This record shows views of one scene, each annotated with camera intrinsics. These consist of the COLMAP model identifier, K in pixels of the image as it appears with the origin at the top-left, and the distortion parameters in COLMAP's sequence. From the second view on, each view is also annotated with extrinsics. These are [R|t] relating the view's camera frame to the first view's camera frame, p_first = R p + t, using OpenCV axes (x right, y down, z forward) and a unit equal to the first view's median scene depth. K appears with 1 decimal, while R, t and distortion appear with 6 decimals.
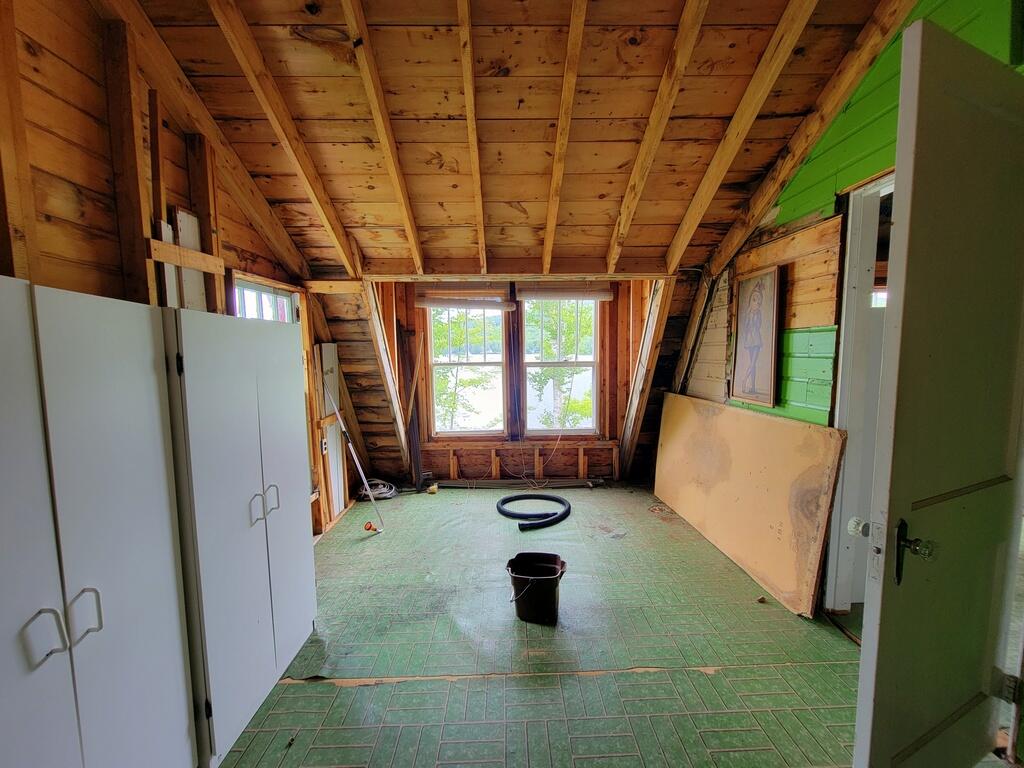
lens RADIAL K [[424.5, 0, 509.3], [0, 424.5, 393.9], [0, 0, 1]] dist [-0.000423, -0.000665]
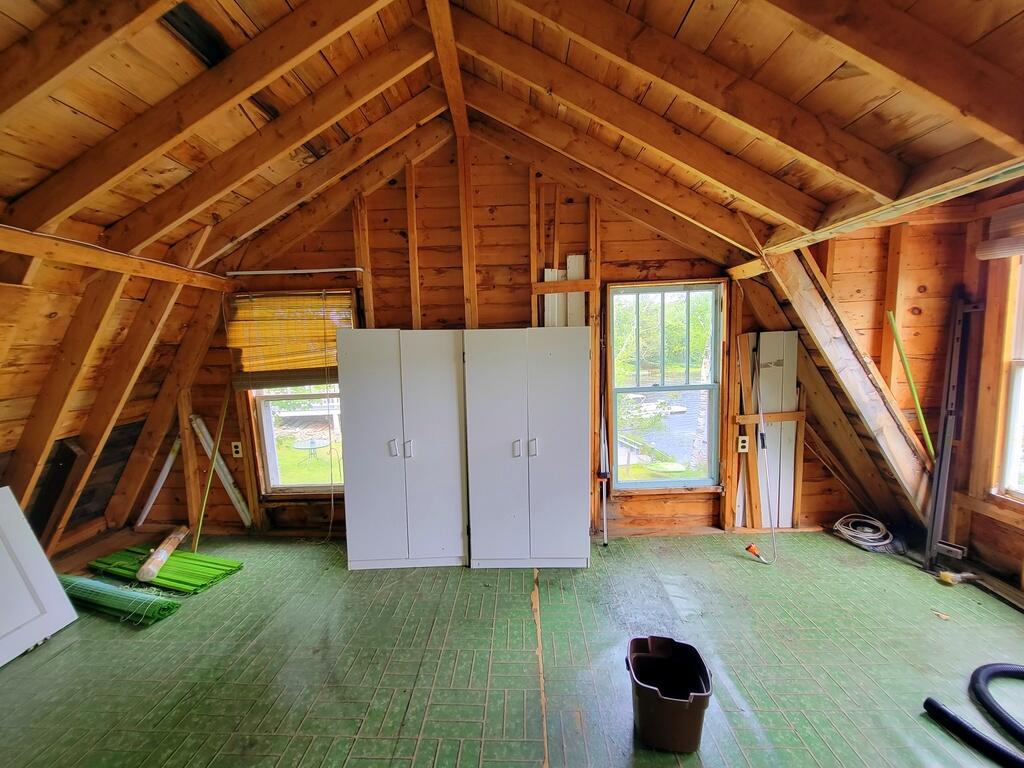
lens RADIAL K [[424.5, 0, 509.3], [0, 424.5, 393.9], [0, 0, 1]] dist [-0.000423, -0.000665]
pose [[-0.044063, 0.138940, -0.989320, 0.494965], [-0.070775, 0.987360, 0.141817, -0.081461], [0.996519, 0.076268, -0.033672, 0.518765]]
